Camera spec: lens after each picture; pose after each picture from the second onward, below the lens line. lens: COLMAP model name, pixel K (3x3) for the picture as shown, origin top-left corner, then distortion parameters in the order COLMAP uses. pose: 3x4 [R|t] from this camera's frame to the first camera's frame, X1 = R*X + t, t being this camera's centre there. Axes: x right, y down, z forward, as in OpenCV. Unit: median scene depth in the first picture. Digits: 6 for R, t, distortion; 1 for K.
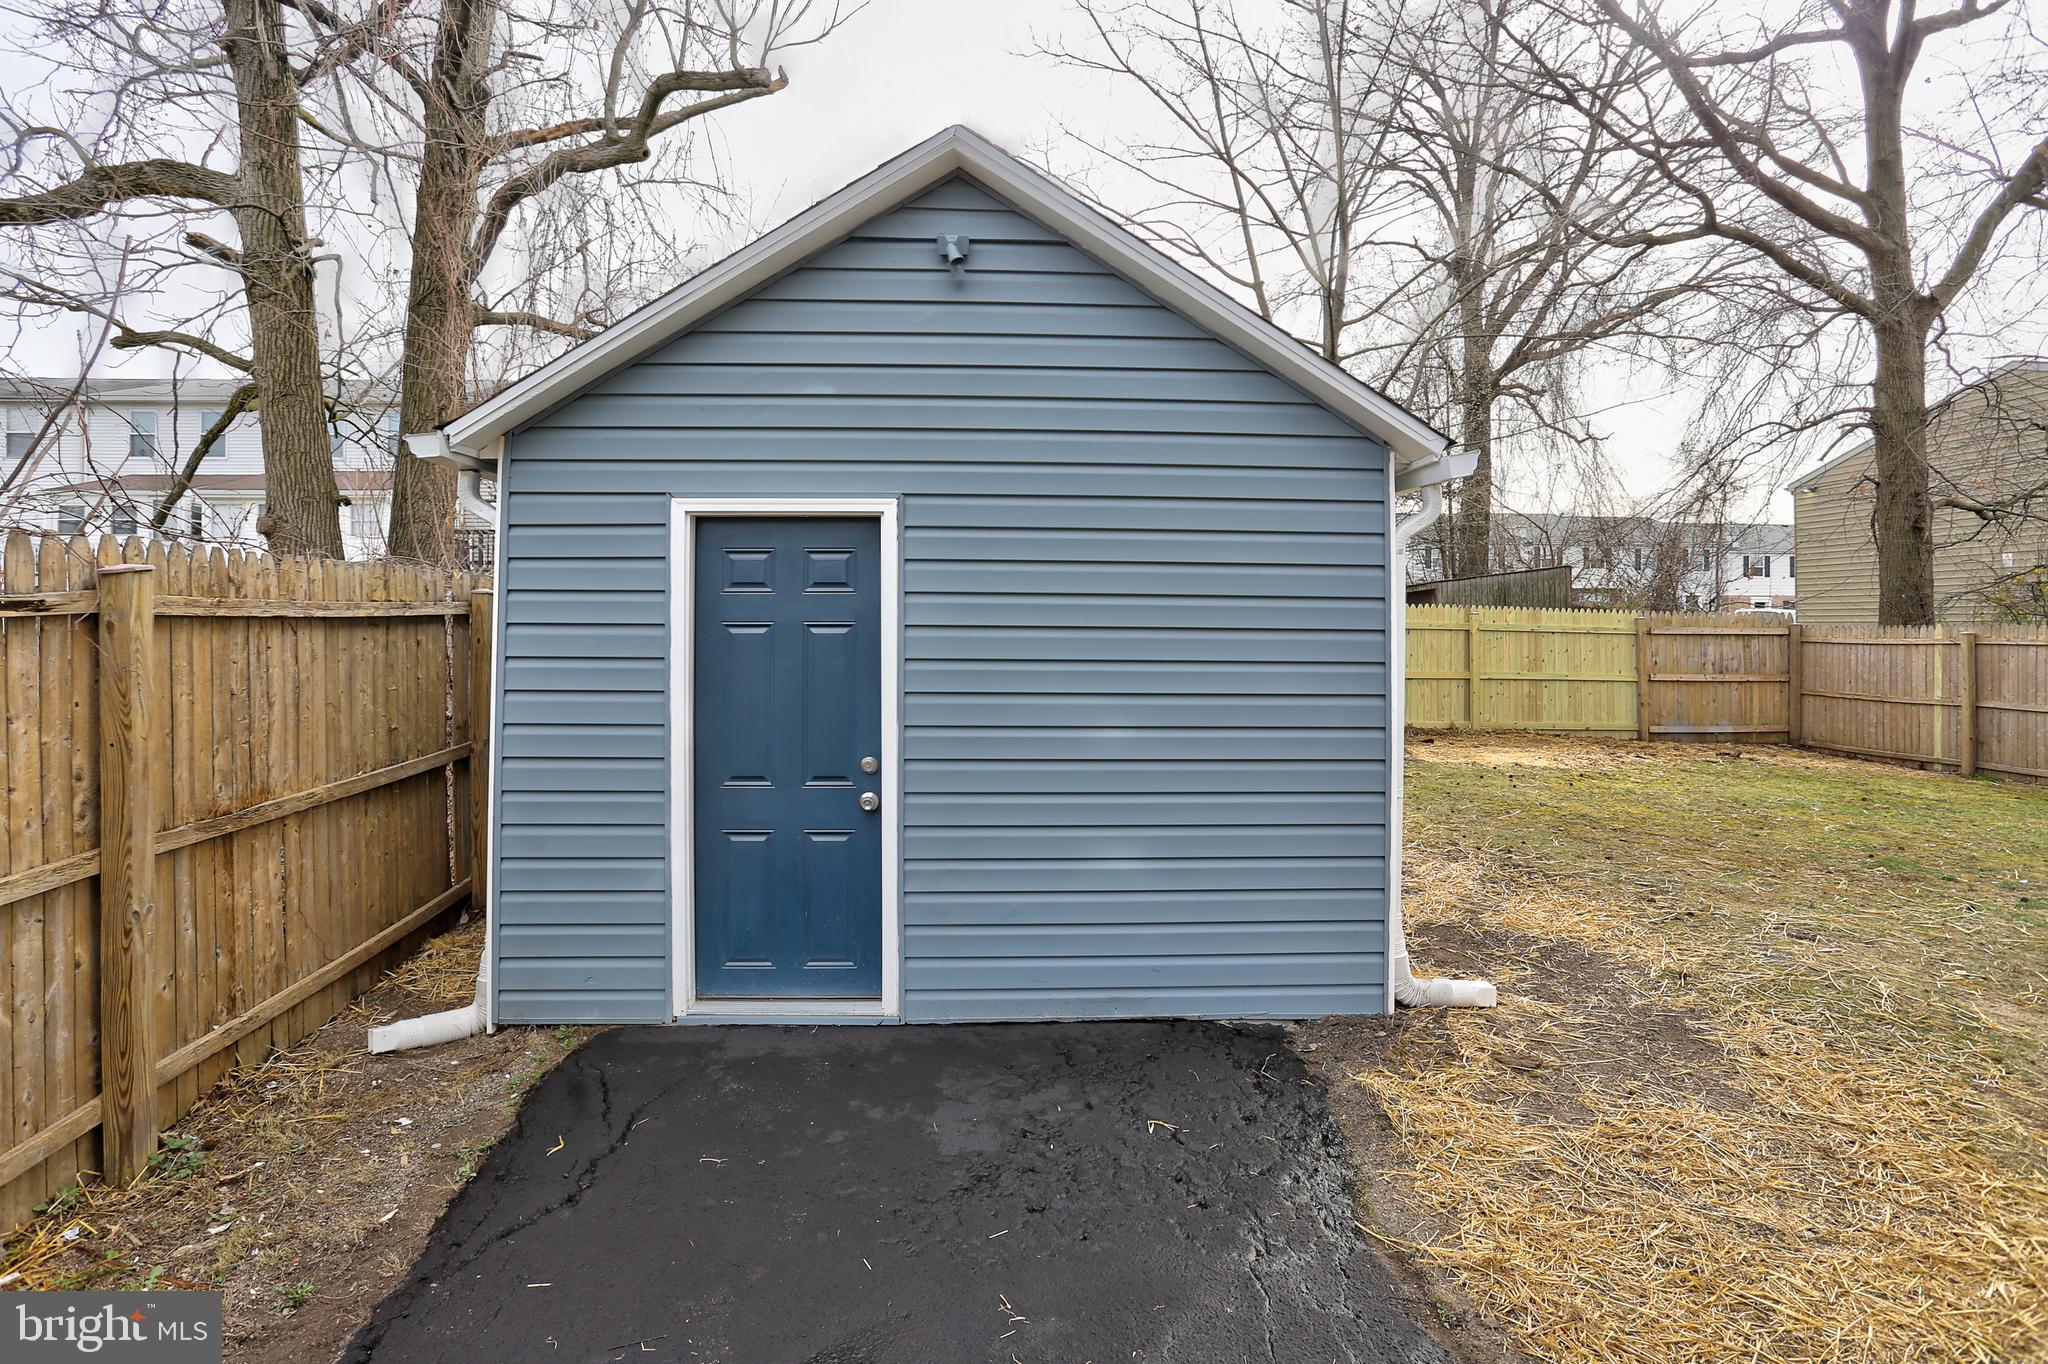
lens RADIAL K [[1021.2, 0, 992.0], [0, 1021.2, 613.9], [0, 0, 1]] dist [-0.073839, 0.034920]
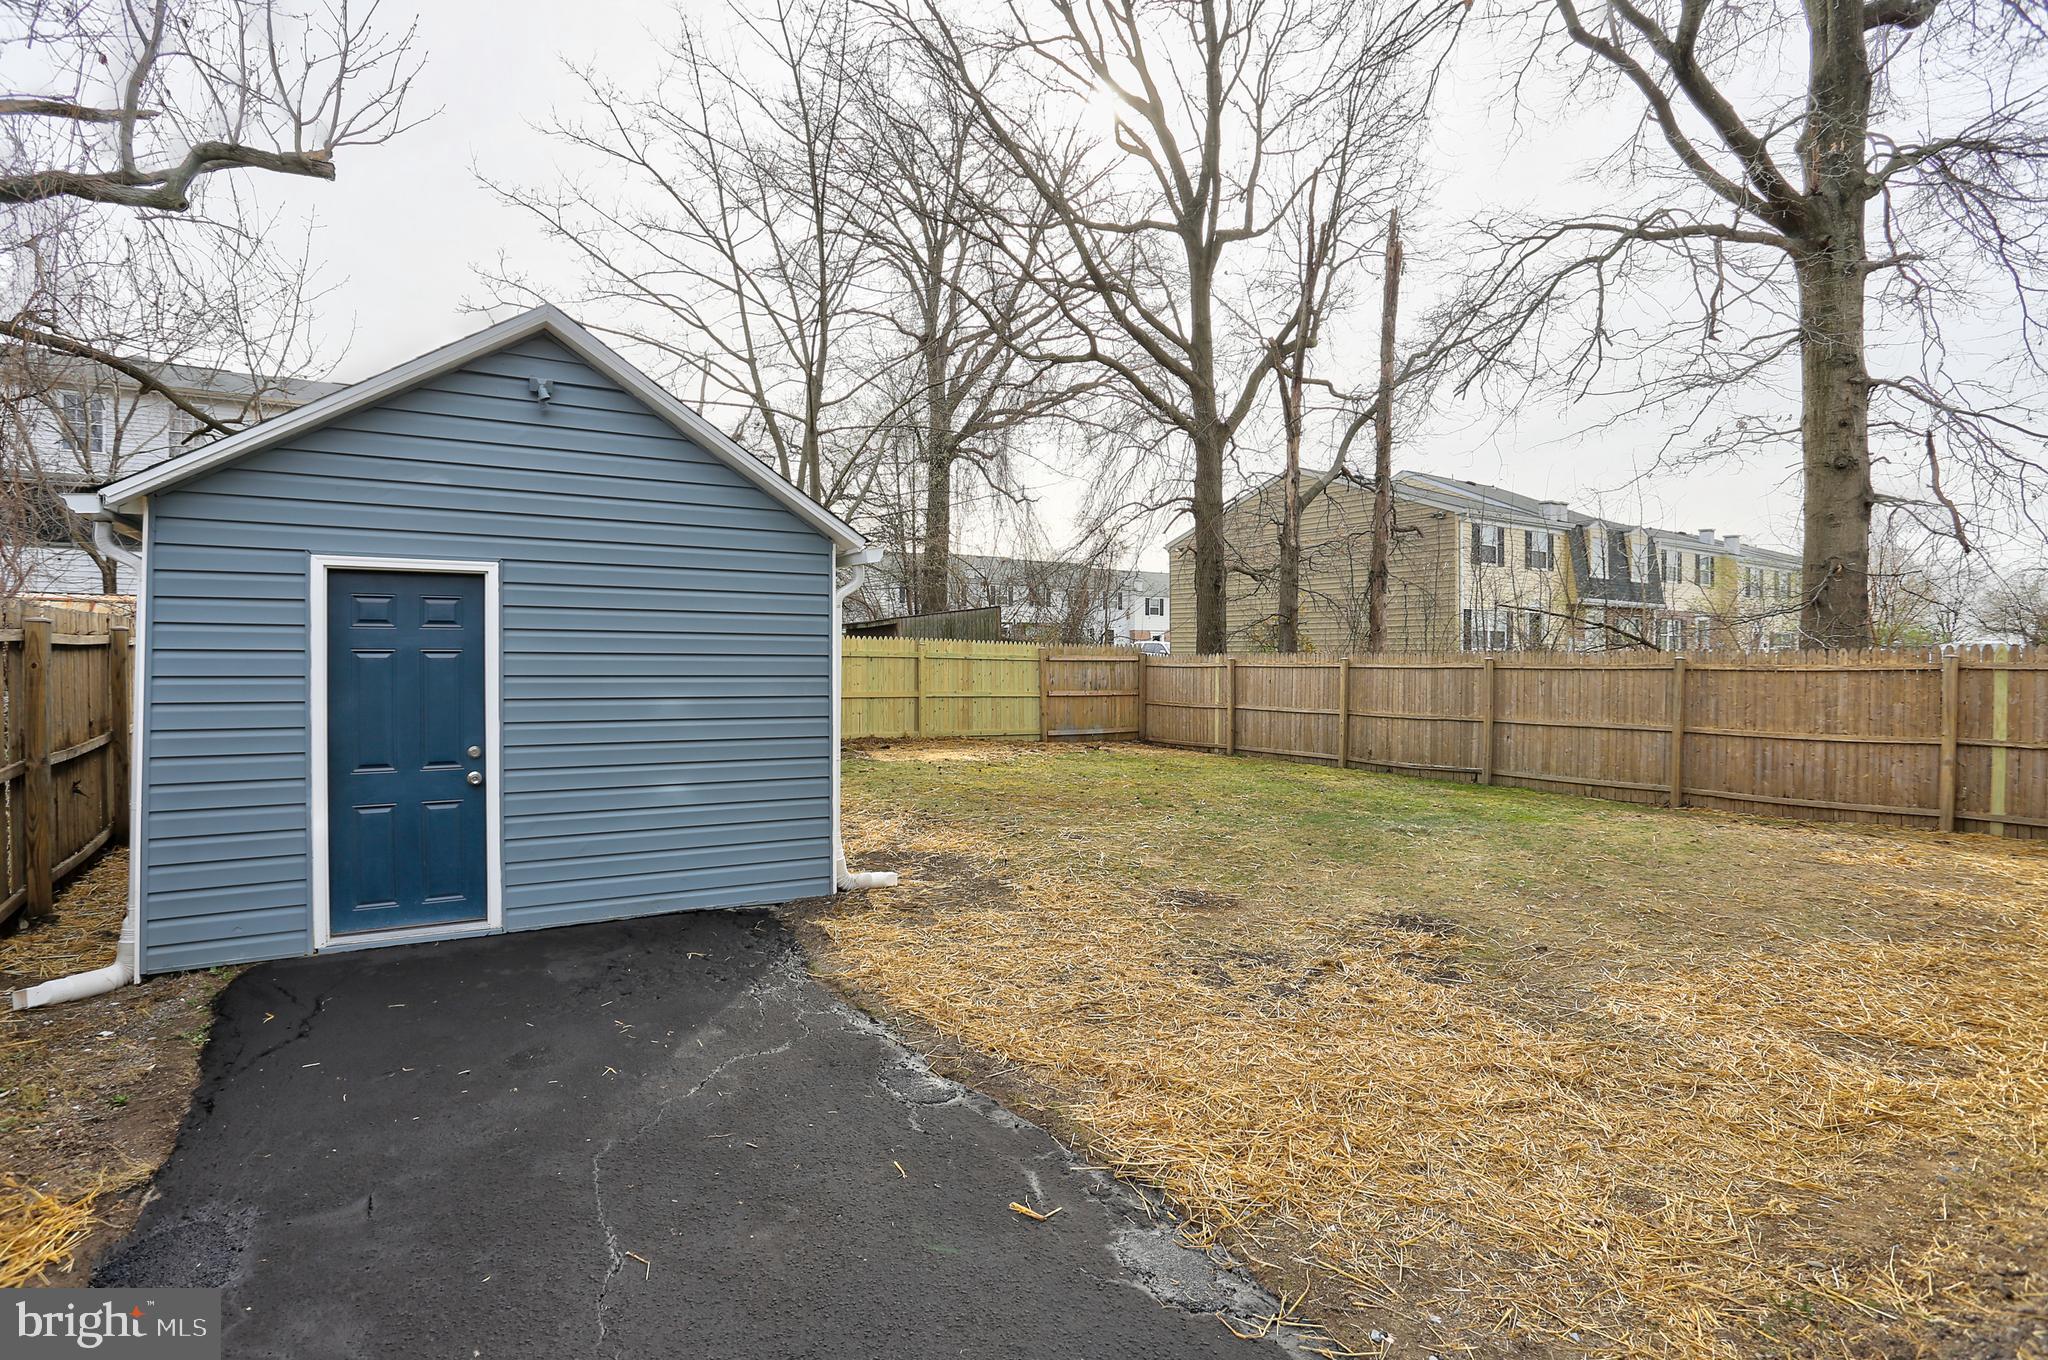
lens RADIAL K [[1038.2, 0, 1020.4], [0, 1038.2, 656.8], [0, 0, 1]] dist [-0.082260, 0.041642]
pose [[0.869745, -0.001026, 0.493500, -0.047874], [-0.005570, 0.999914, 0.011894, -0.000830], [-0.493470, -0.013094, 0.869664, -0.175602]]
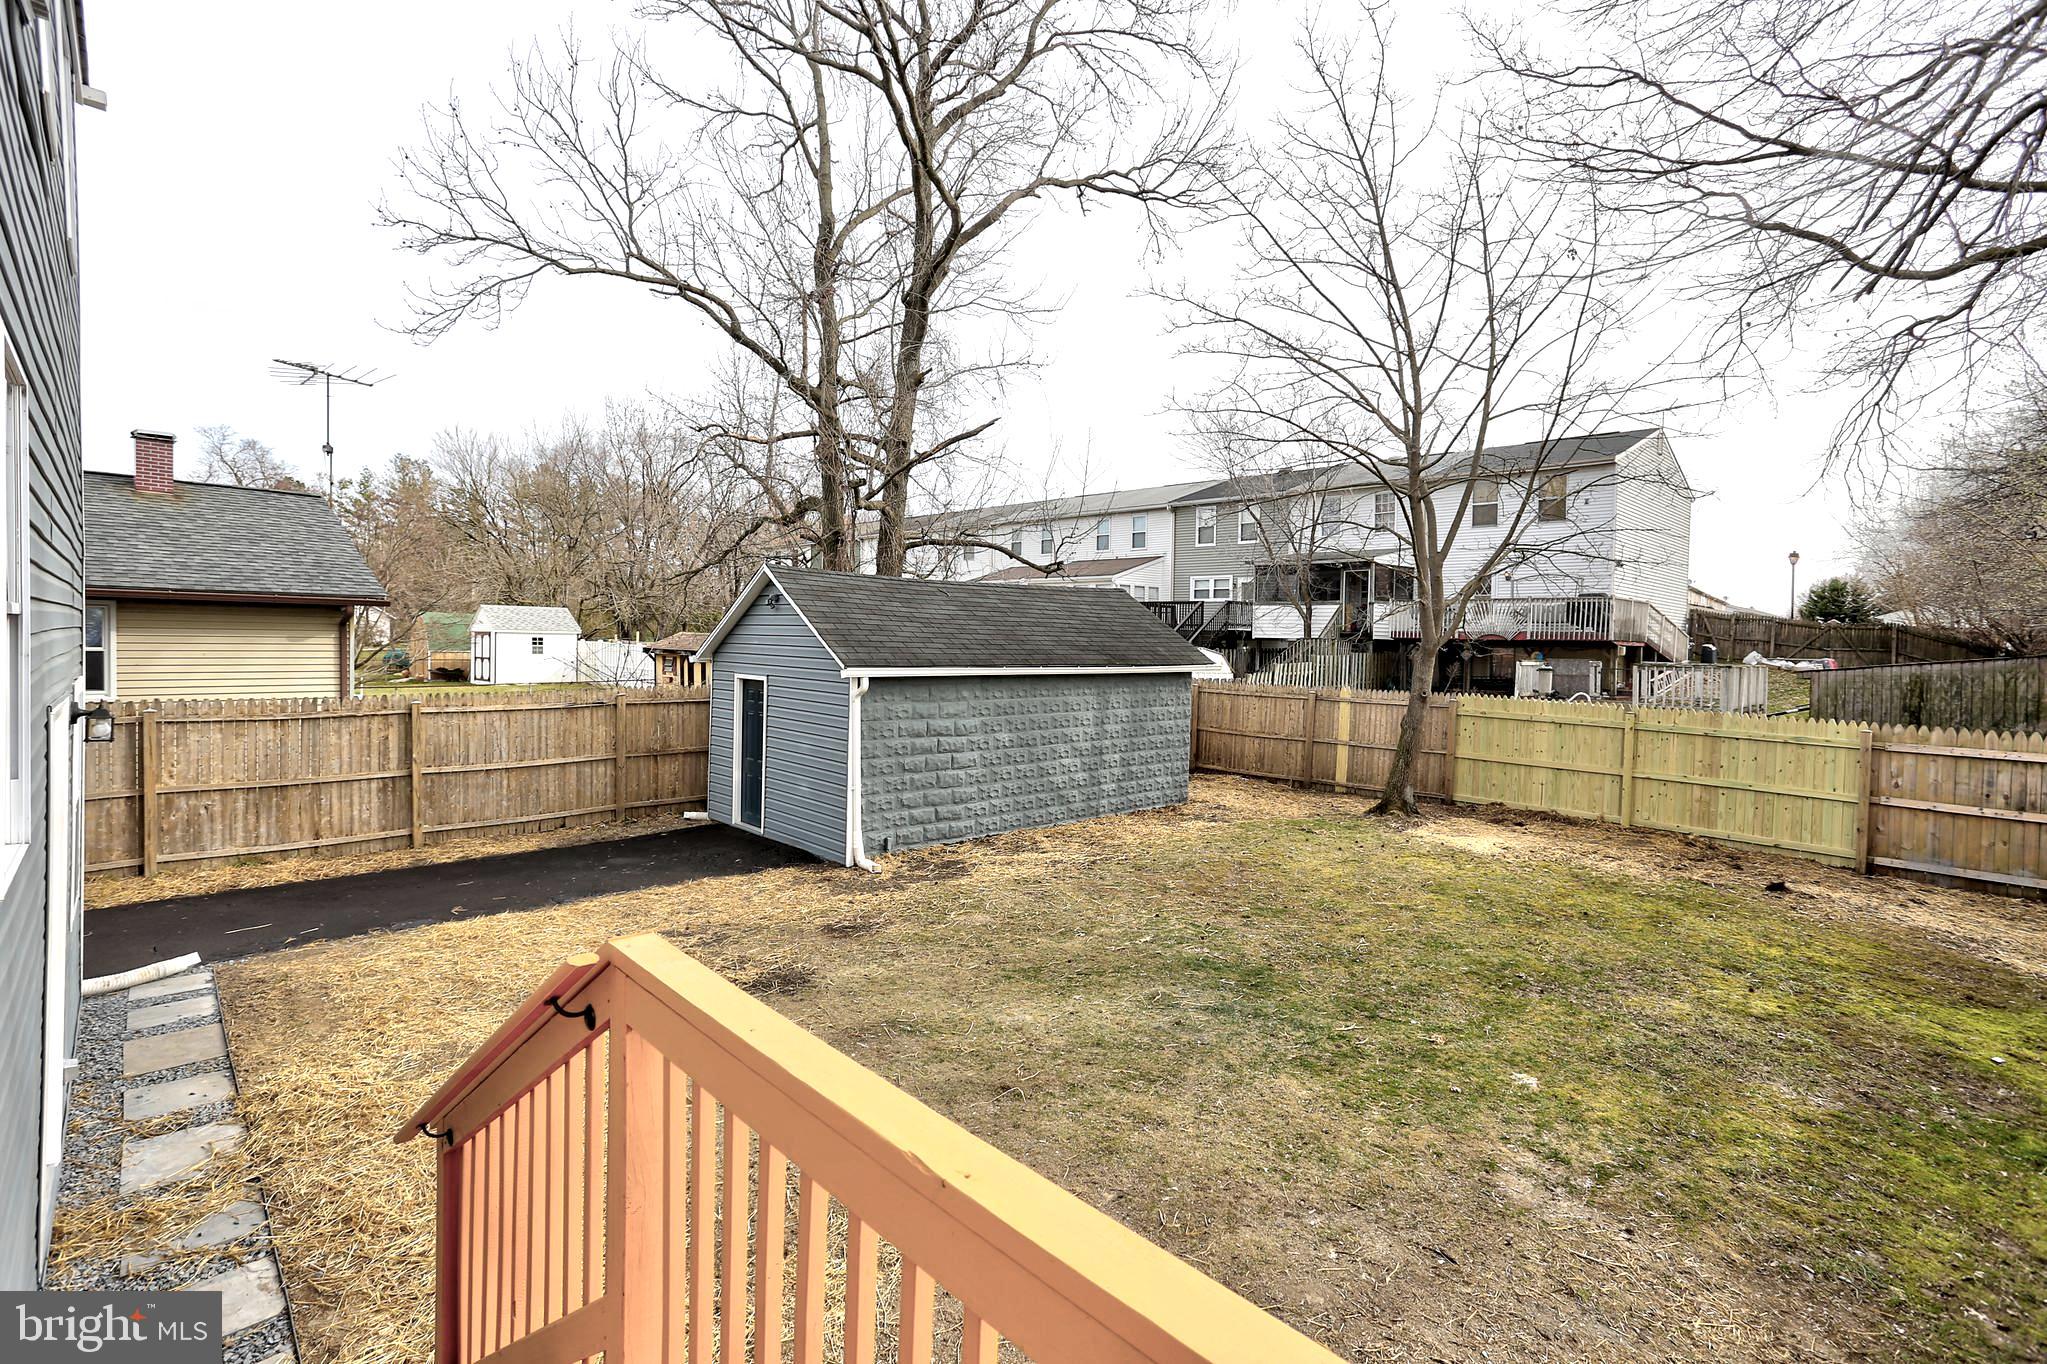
lens RADIAL K [[985.5, 0, 1022.1], [0, 985.5, 666.2], [0, 0, 1]] dist [-0.021465, 0.001273]
pose [[0.640194, 0.032704, -0.767517, 0.843928], [-0.008813, 0.999340, 0.035231, -0.077411], [0.768163, -0.015790, 0.640060, -0.112707]]
